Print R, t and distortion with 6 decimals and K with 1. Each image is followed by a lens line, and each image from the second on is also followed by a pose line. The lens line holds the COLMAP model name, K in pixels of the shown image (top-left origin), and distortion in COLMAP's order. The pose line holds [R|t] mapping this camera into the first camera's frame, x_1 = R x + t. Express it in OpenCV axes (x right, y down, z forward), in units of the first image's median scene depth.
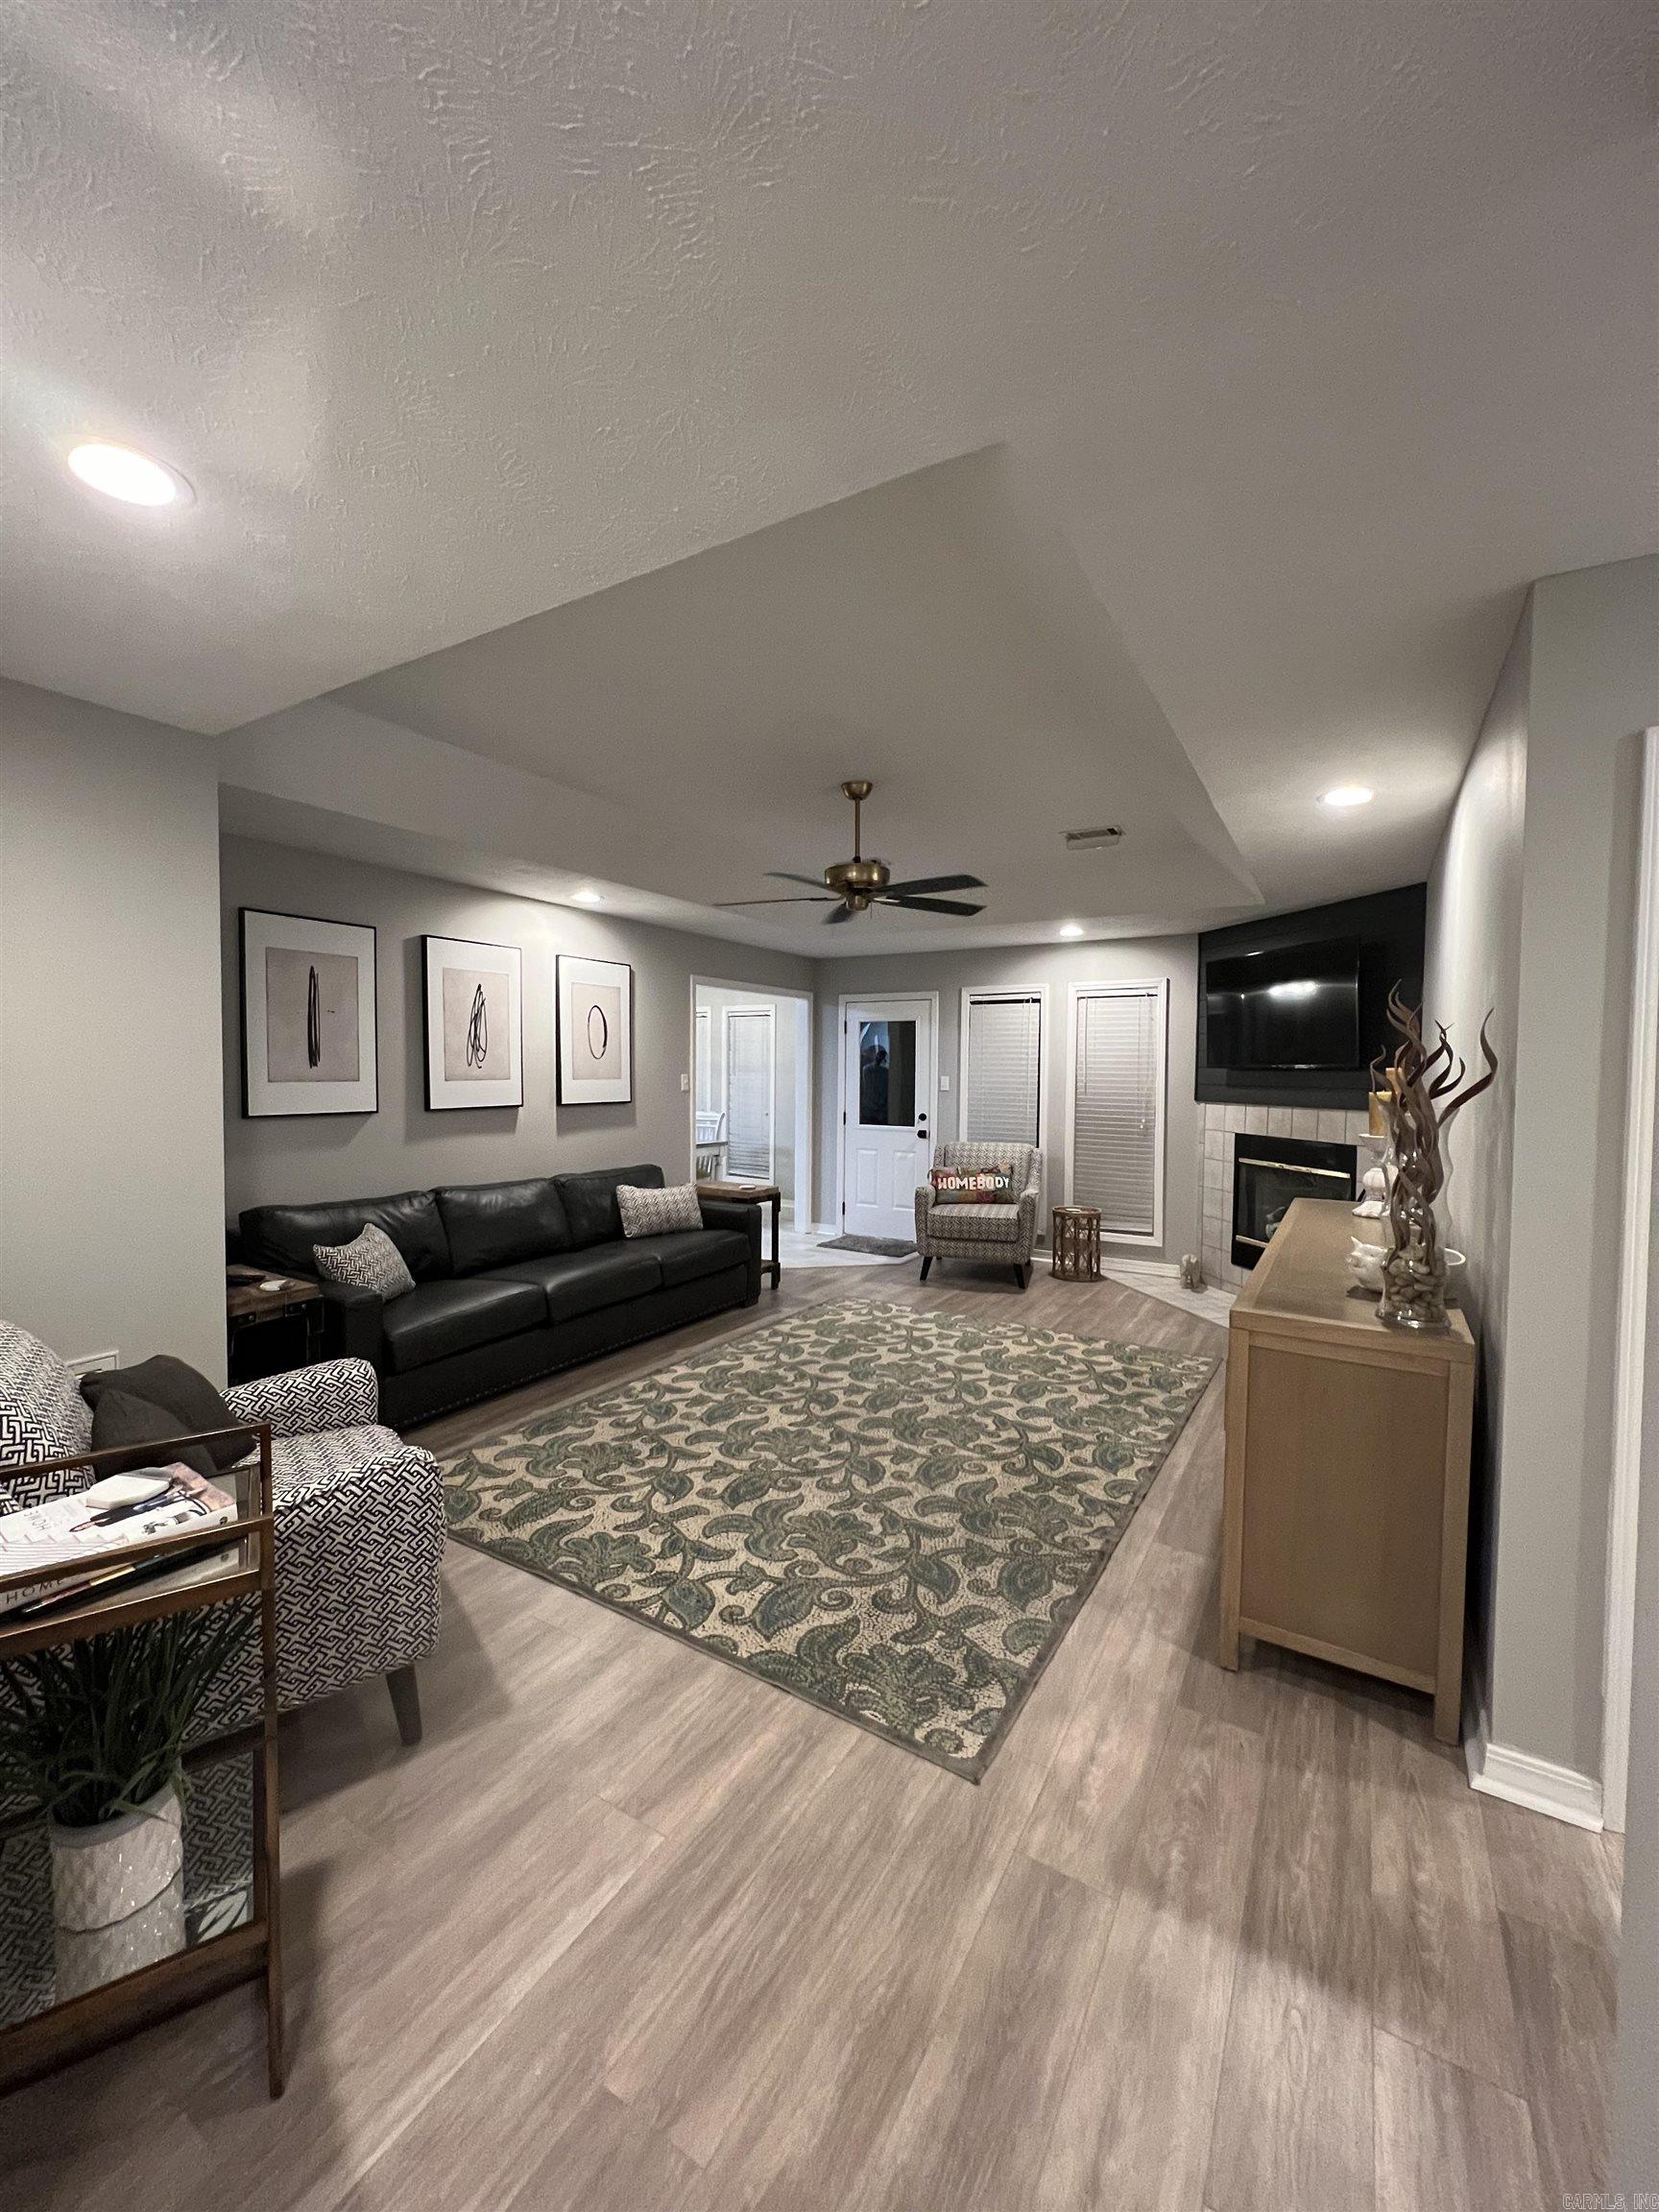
lens RADIAL K [[883.0, 0, 825.3], [0, 883.0, 1103.9], [0, 0, 1]] dist [0.002514, -0.000065]
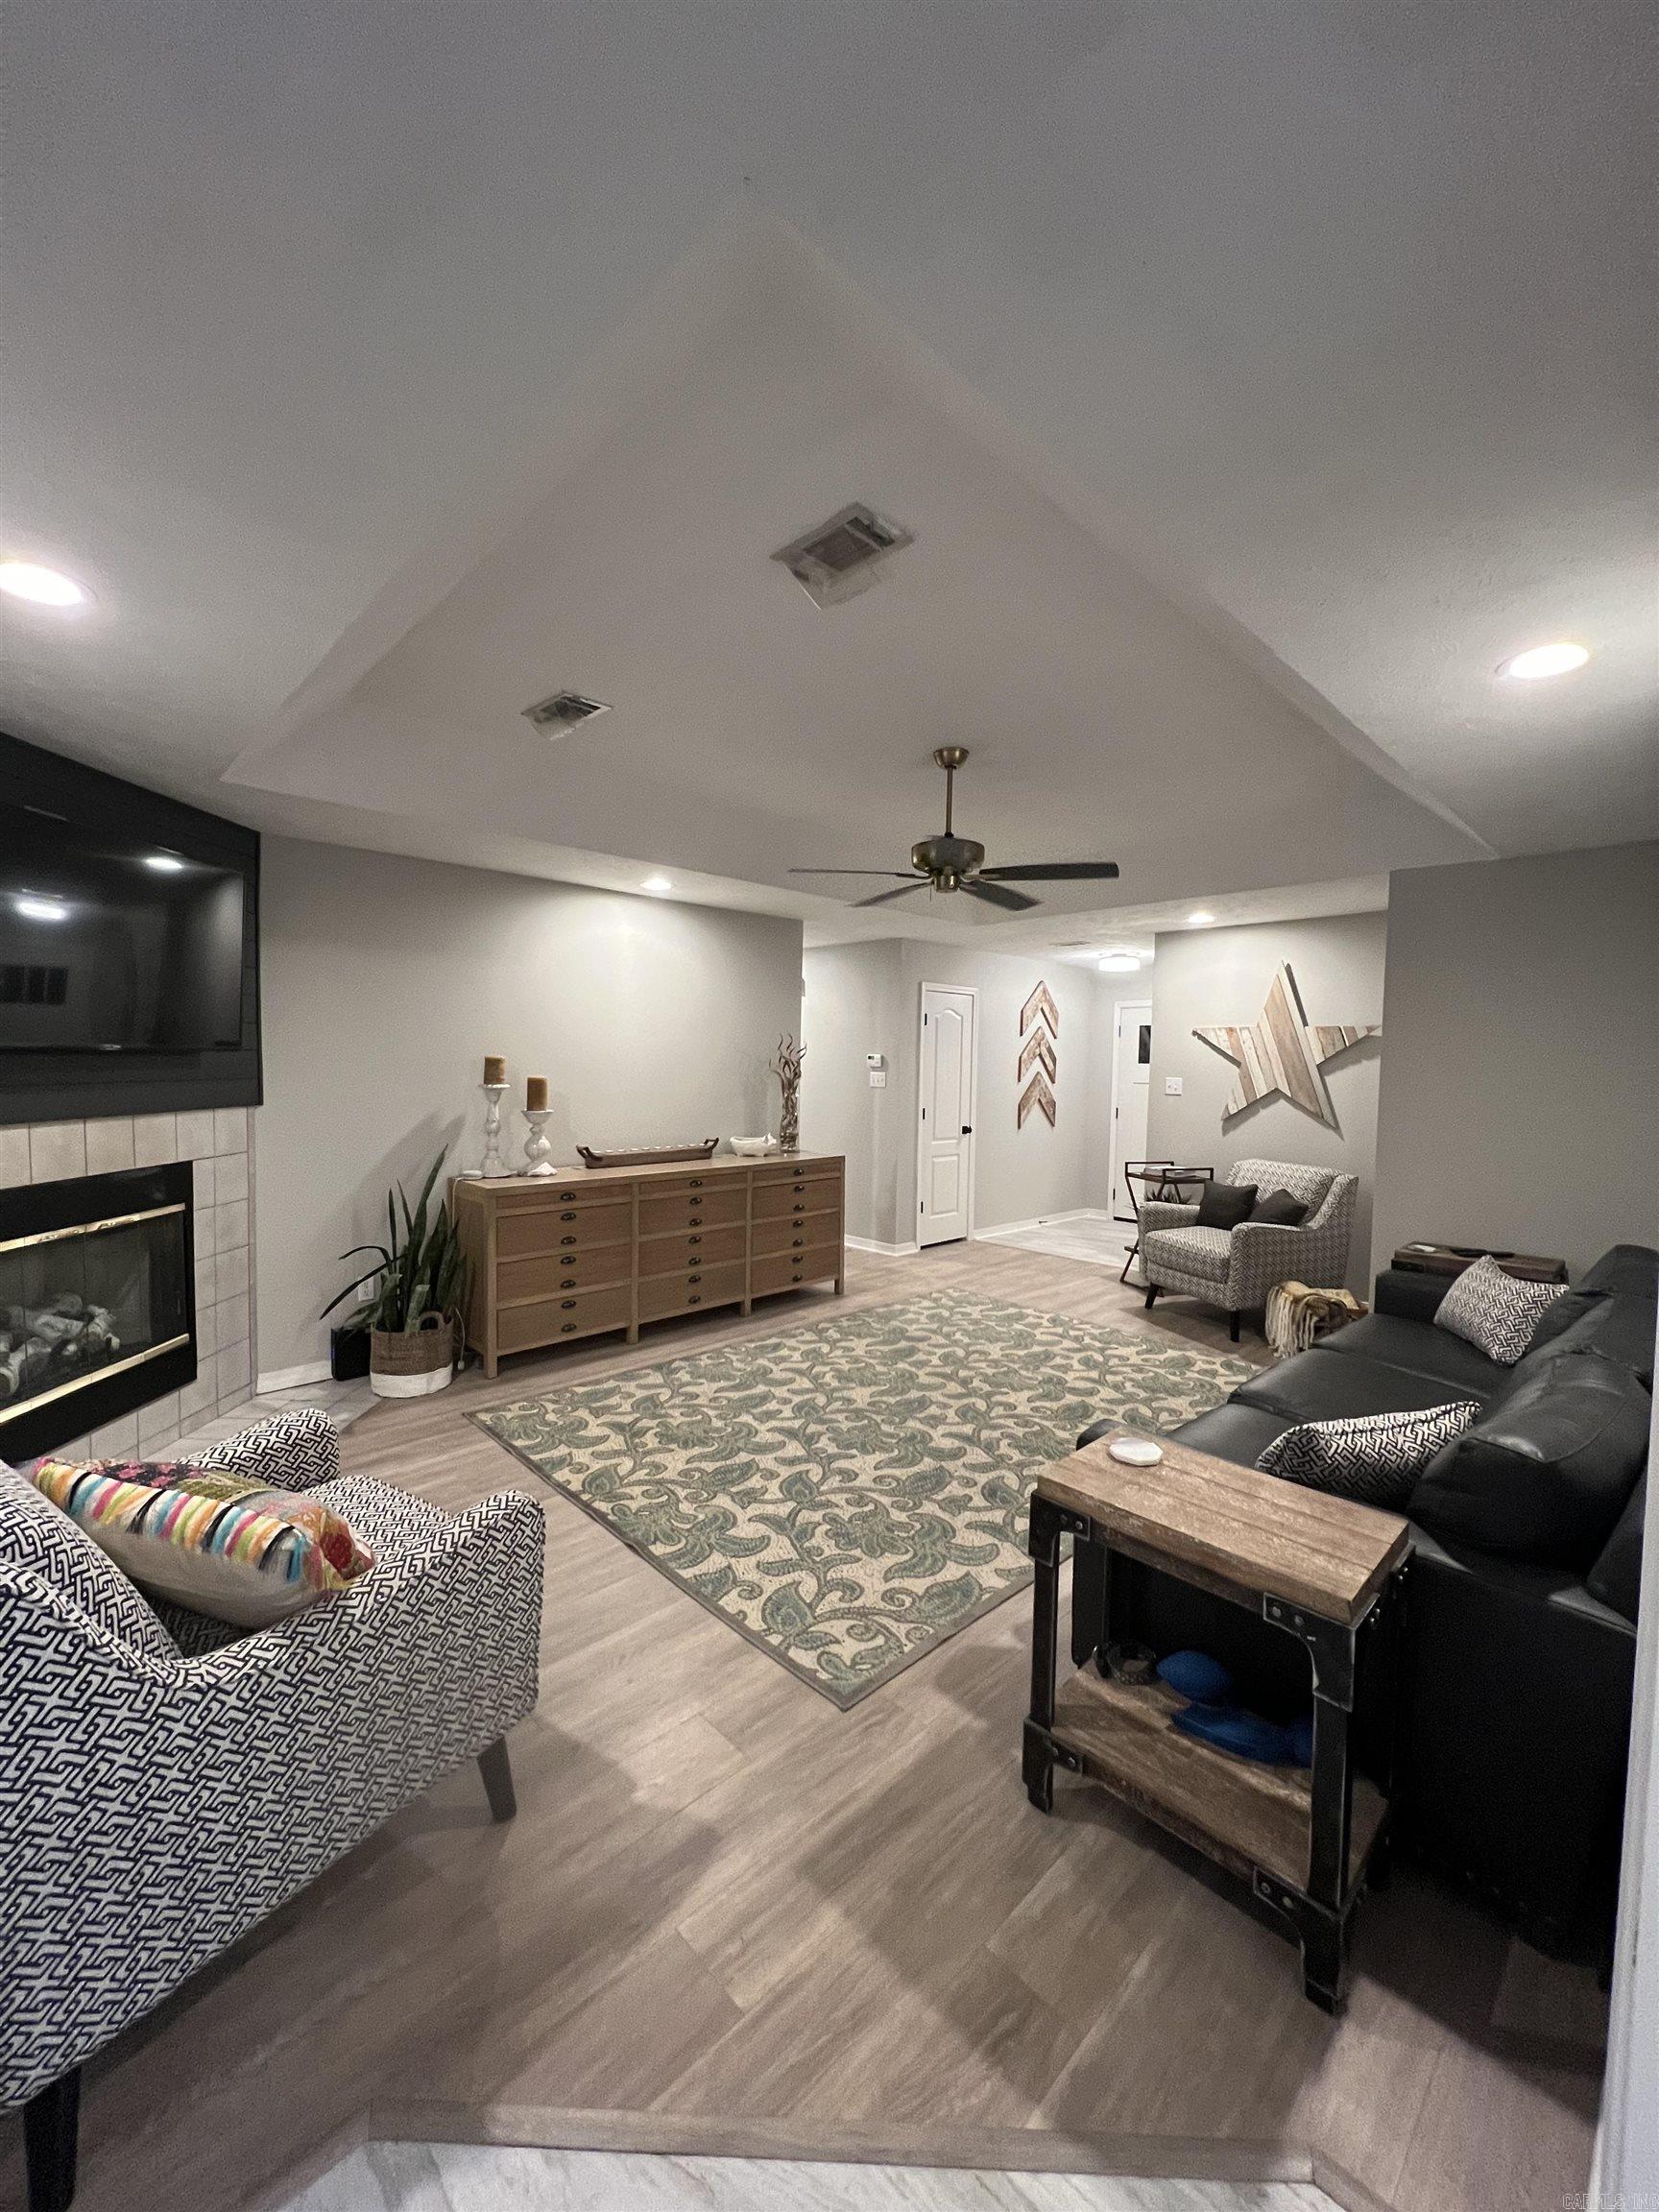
lens RADIAL K [[883.0, 0, 824.6], [0, 883.0, 1103.0], [0, 0, 1]] dist [0.002514, -0.000065]
pose [[-0.965834, -0.037632, 0.256415, -0.078134], [-0.014866, 0.995817, 0.090154, -0.081797], [-0.258735, 0.083262, -0.962353, 1.839816]]
